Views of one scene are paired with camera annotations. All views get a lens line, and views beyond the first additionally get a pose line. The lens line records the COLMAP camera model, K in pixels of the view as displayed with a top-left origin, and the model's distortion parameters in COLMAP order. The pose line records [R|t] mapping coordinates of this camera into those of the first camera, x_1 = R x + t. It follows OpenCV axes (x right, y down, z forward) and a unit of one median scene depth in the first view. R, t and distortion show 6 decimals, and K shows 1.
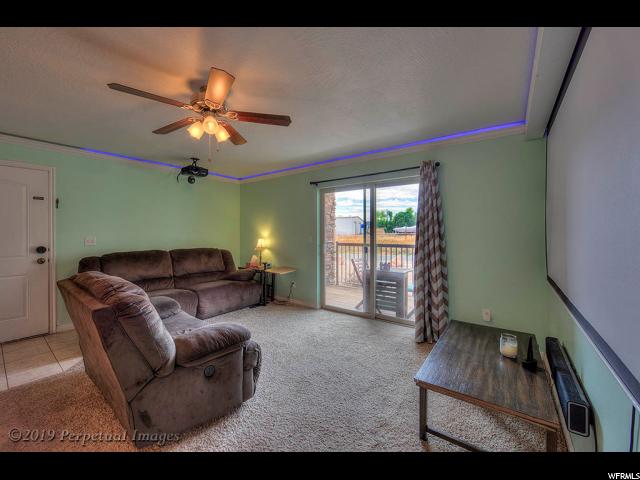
lens RADIAL K [[251.3, 0, 318.3], [0, 251.3, 238.0], [0, 0, 1]] dist [-0.011989, 0.000127]
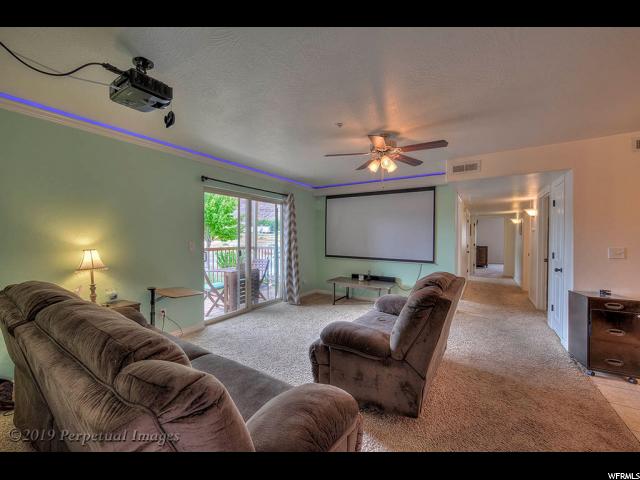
lens RADIAL K [[251.3, 0, 318.3], [0, 251.3, 238.0], [0, 0, 1]] dist [-0.011989, 0.000127]
pose [[-0.077135, -0.005977, 0.997003, -0.929936], [0.013024, 0.999891, 0.007002, -0.021673], [-0.996936, 0.013526, -0.077049, 0.734153]]
